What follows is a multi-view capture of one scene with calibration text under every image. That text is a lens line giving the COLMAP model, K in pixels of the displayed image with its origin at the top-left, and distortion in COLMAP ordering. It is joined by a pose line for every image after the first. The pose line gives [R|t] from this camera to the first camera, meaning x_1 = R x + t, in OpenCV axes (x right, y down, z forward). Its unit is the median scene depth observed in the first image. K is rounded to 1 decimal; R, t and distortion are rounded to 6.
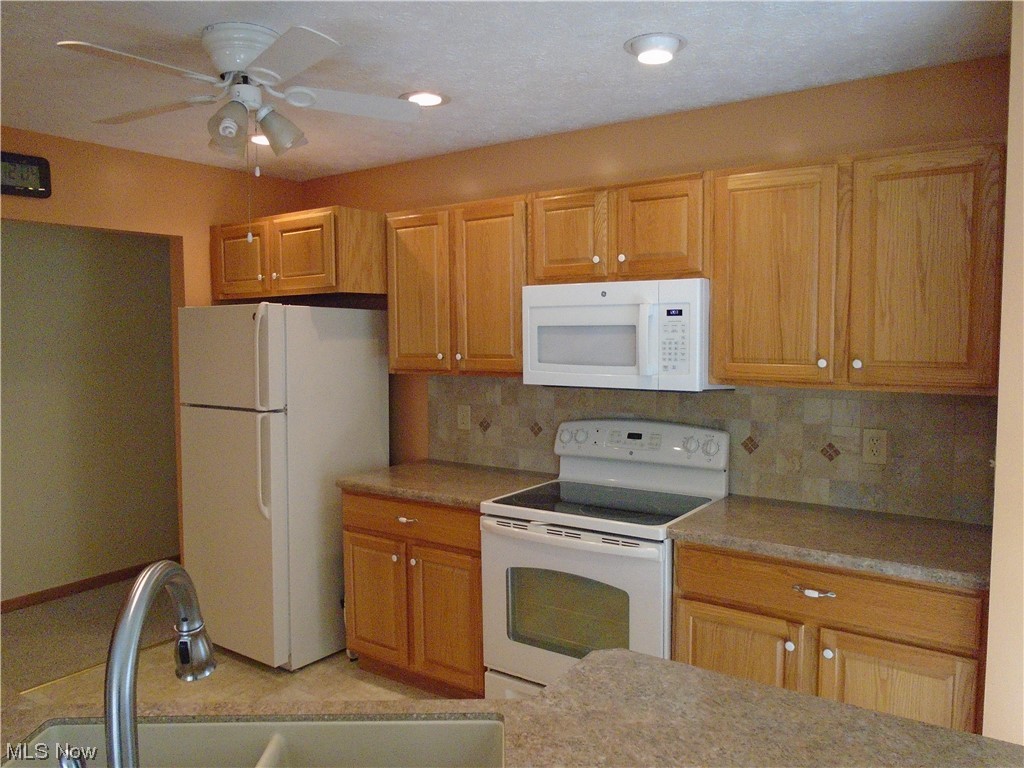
lens RADIAL K [[771.2, 0, 511.3], [0, 771.2, 384.8], [0, 0, 1]] dist [-0.030235, 0.017551]
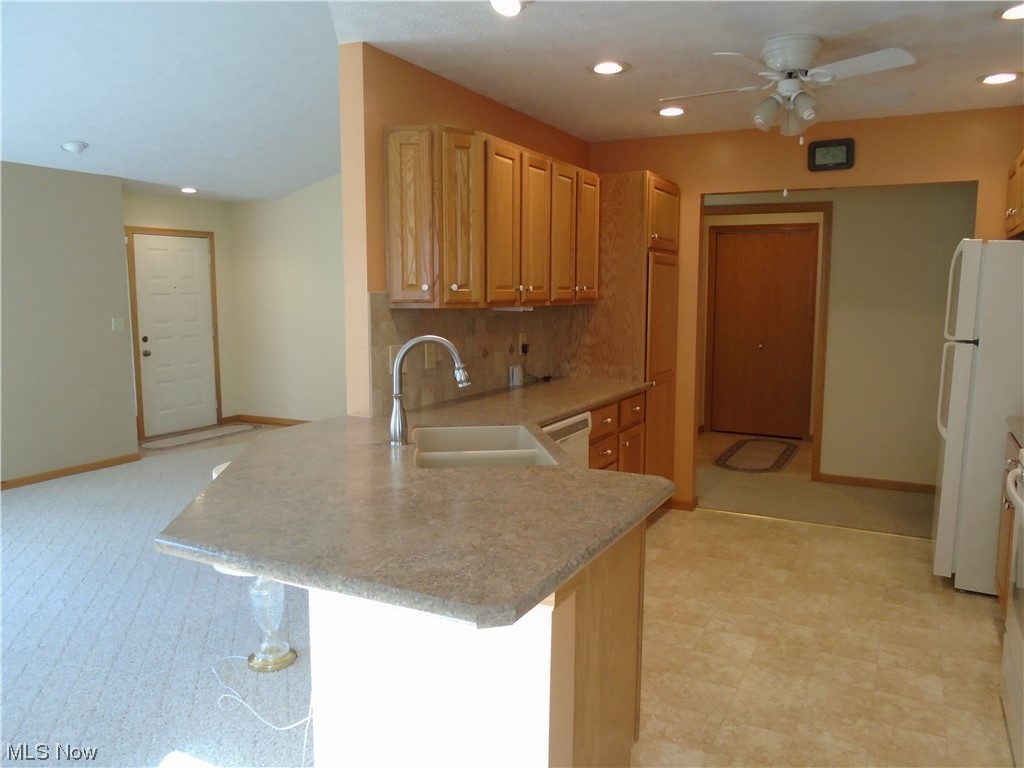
lens RADIAL K [[771.2, 0, 508.0], [0, 771.2, 385.8], [0, 0, 1]] dist [-0.030235, 0.017551]
pose [[0.132236, 0.137665, -0.981612, 0.691870], [-0.078518, 0.988652, 0.128075, 0.008722], [0.988104, 0.060138, 0.141544, 0.241584]]
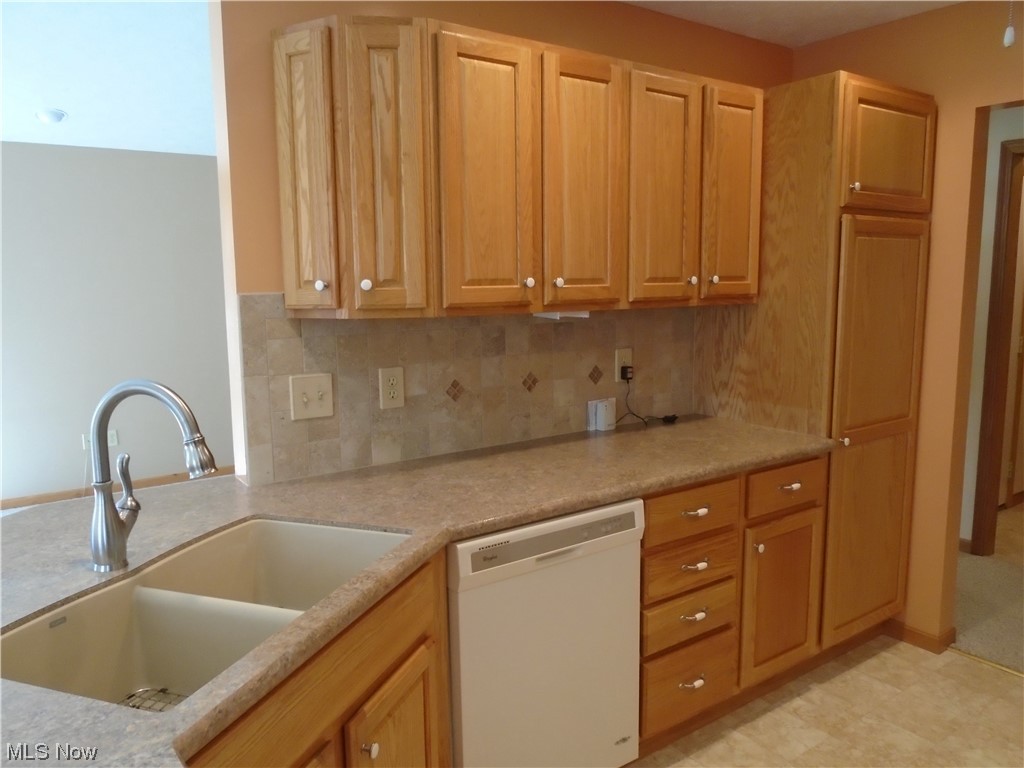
lens RADIAL K [[771.2, 0, 514.6], [0, 771.2, 384.8], [0, 0, 1]] dist [-0.030235, 0.017551]
pose [[-0.324016, 0.152738, -0.933641, 0.423131], [-0.056186, 0.982033, 0.180154, -0.008827], [0.944382, 0.110830, -0.309612, 0.451929]]
